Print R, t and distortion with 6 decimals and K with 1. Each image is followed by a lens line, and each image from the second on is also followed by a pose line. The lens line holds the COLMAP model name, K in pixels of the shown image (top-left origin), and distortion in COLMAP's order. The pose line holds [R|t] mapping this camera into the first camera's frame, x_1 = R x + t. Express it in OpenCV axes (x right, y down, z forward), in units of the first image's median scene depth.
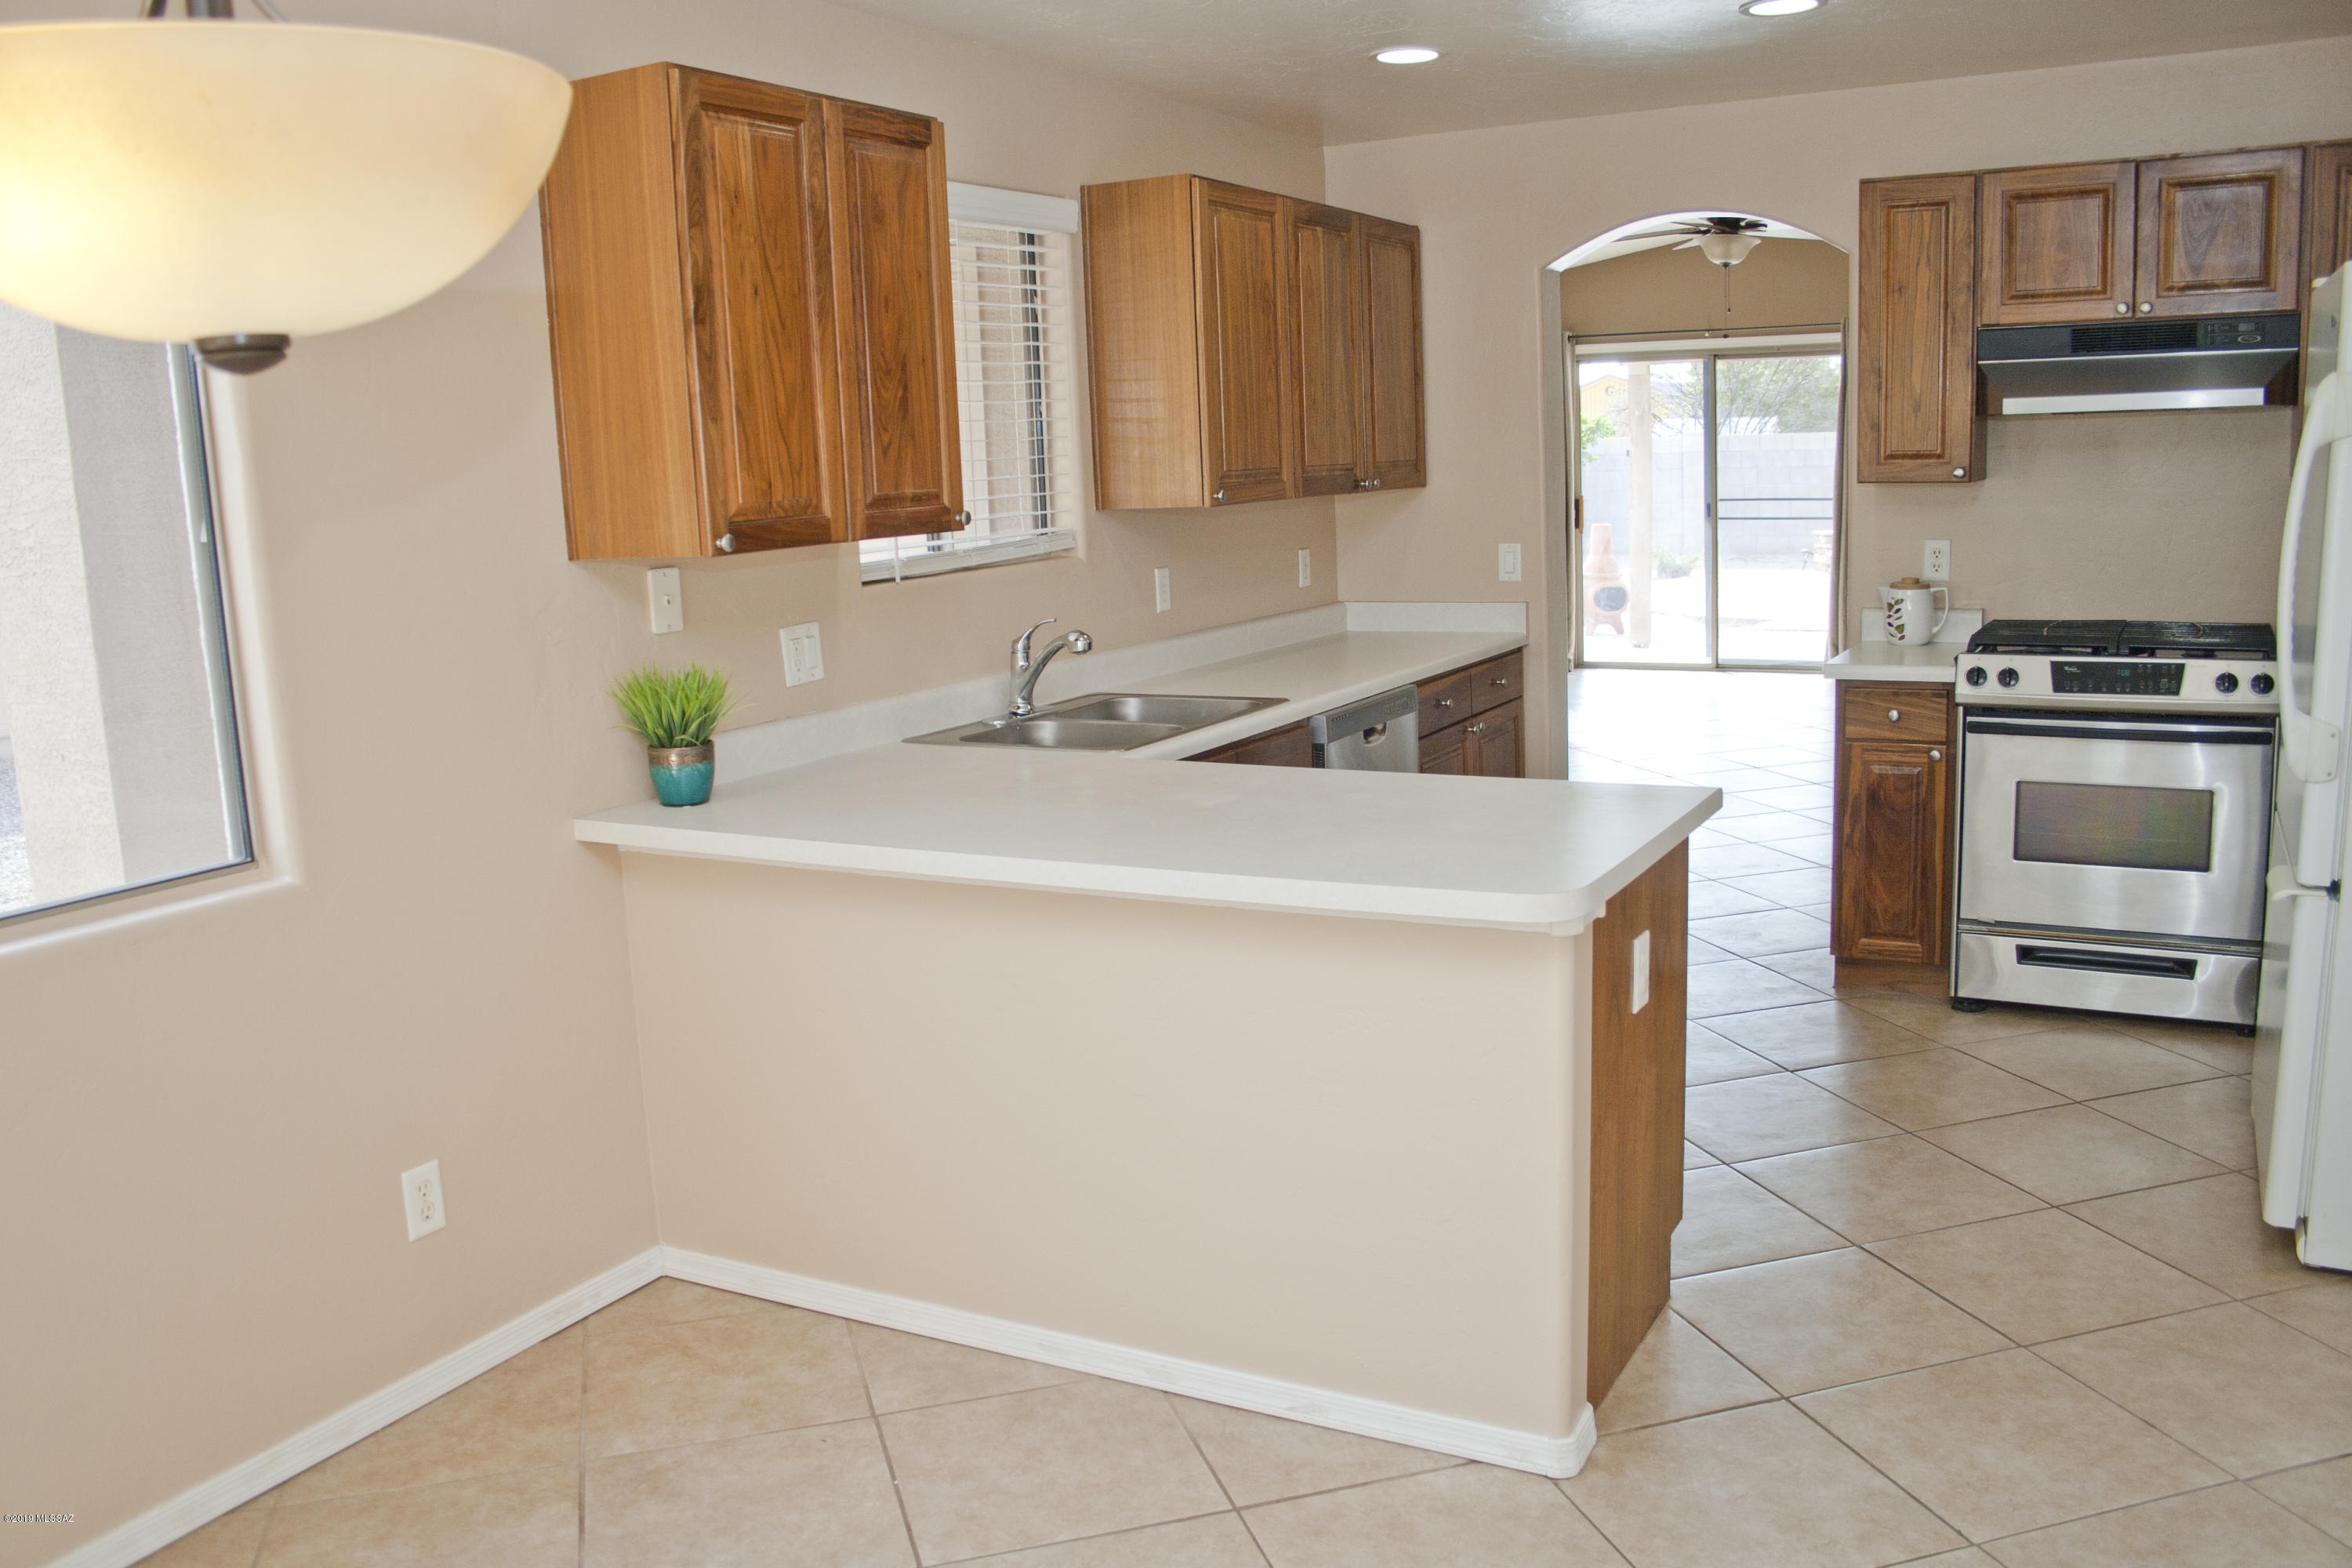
lens RADIAL K [[2004.5, 0, 1175.5], [0, 2004.5, 771.0], [0, 0, 1]] dist [-0.159784, 0.131098]
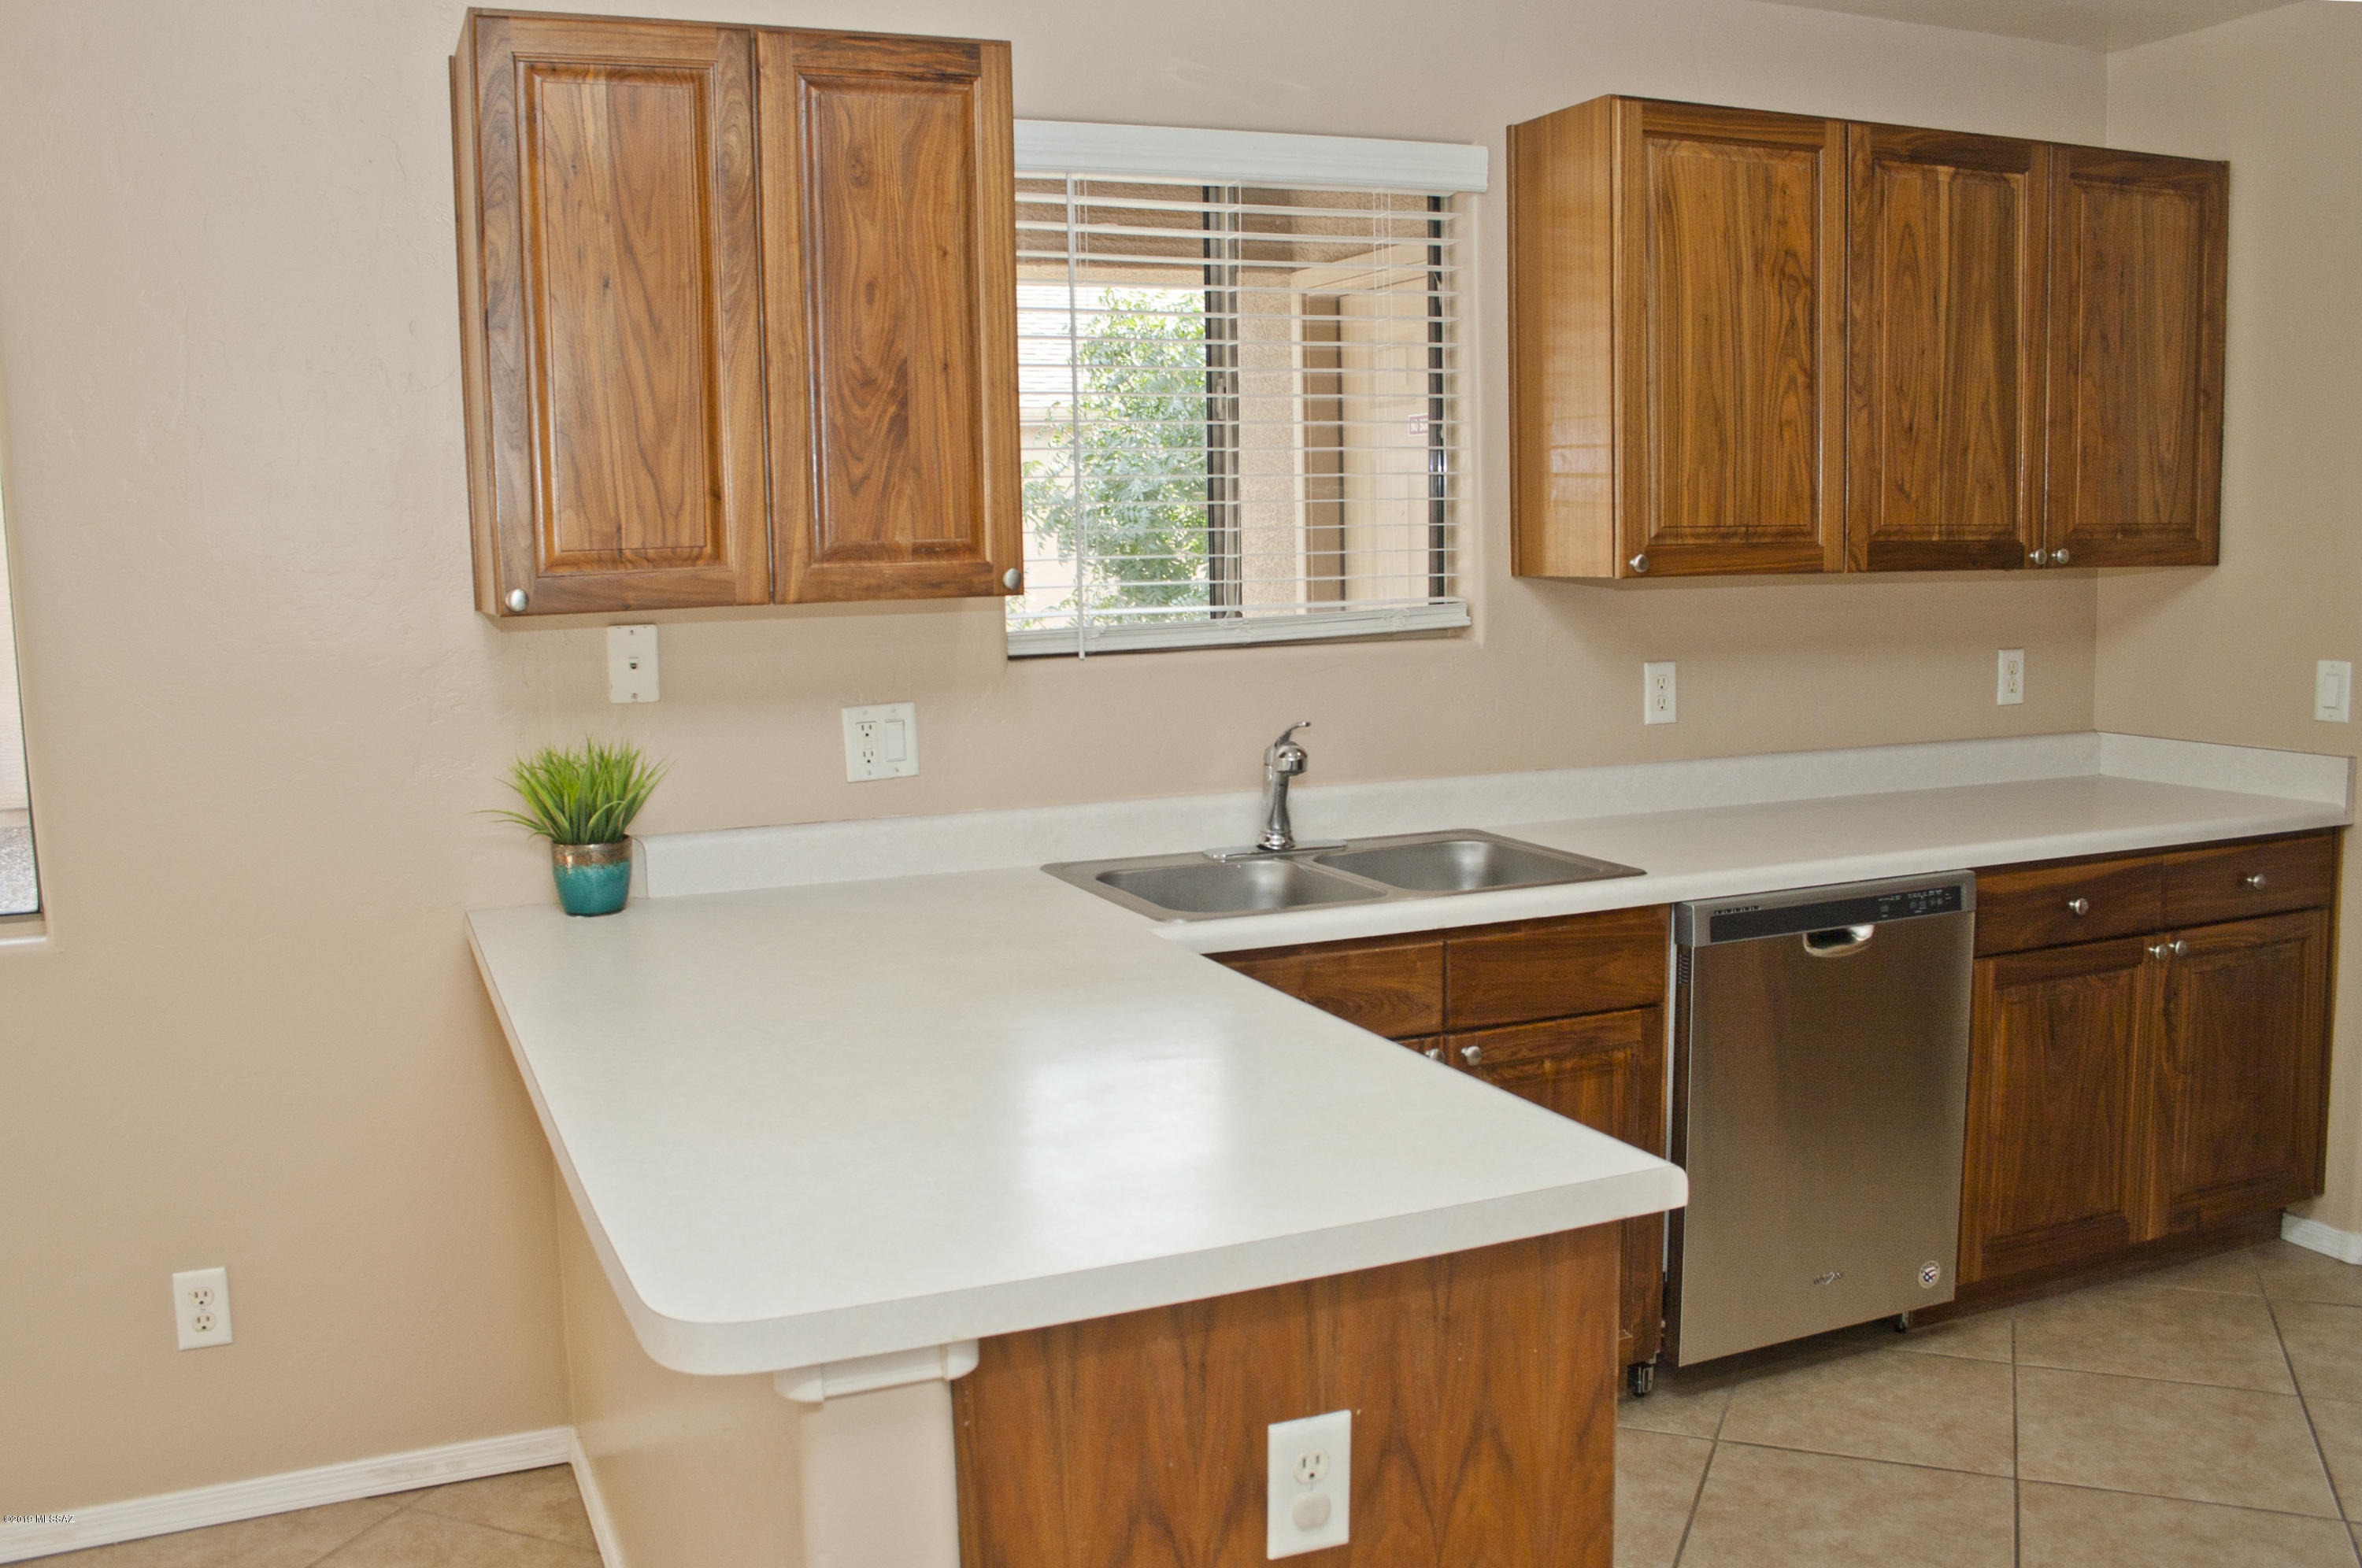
lens RADIAL K [[2012.8, 0, 1180.5], [0, 2012.8, 771.0], [0, 0, 1]] dist [-0.159784, 0.131098]
pose [[0.784770, 0.095033, -0.612458, 0.314492], [-0.112768, 0.993574, 0.009674, -0.055048], [0.609442, 0.061474, 0.790444, 0.367847]]
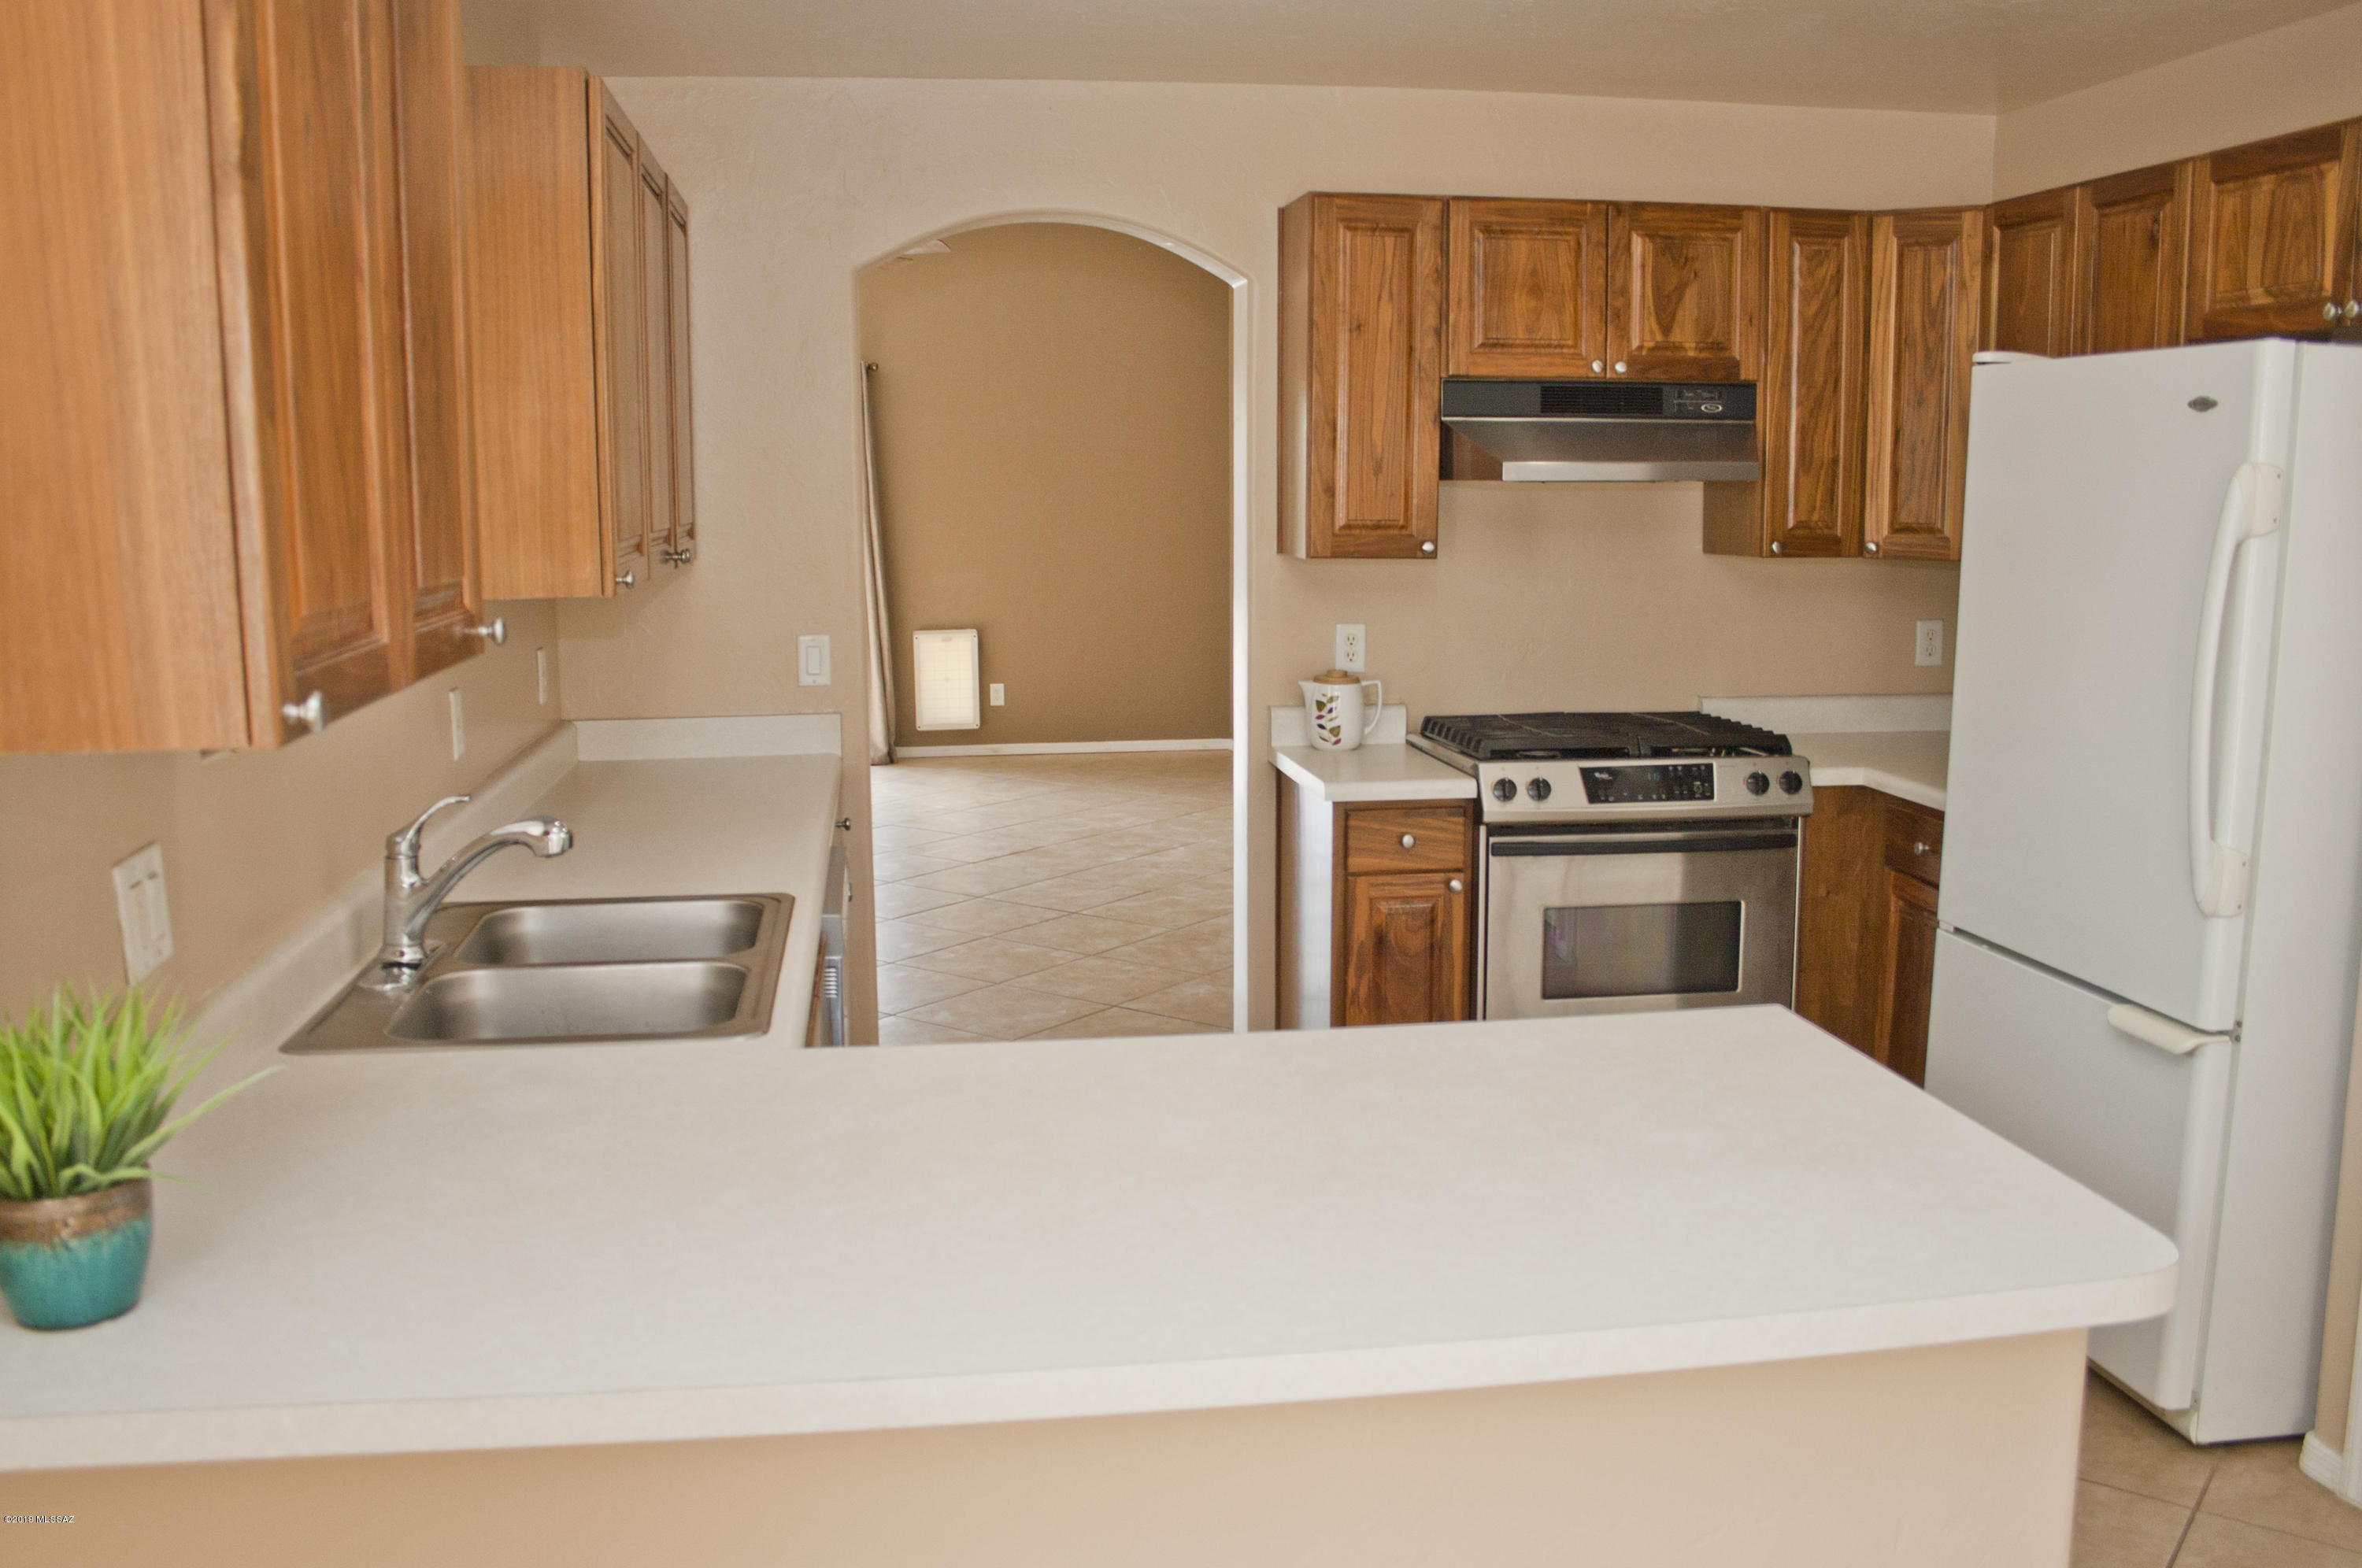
lens RADIAL K [[2016.3, 0, 1181.0], [0, 2016.3, 784.0], [0, 0, 1]] dist [-0.152422, 0.123159]
pose [[0.794921, -0.055493, 0.604169, -0.222210], [0.068889, 0.997624, 0.000993, -0.060114], [-0.602789, 0.040831, 0.796855, 0.384675]]
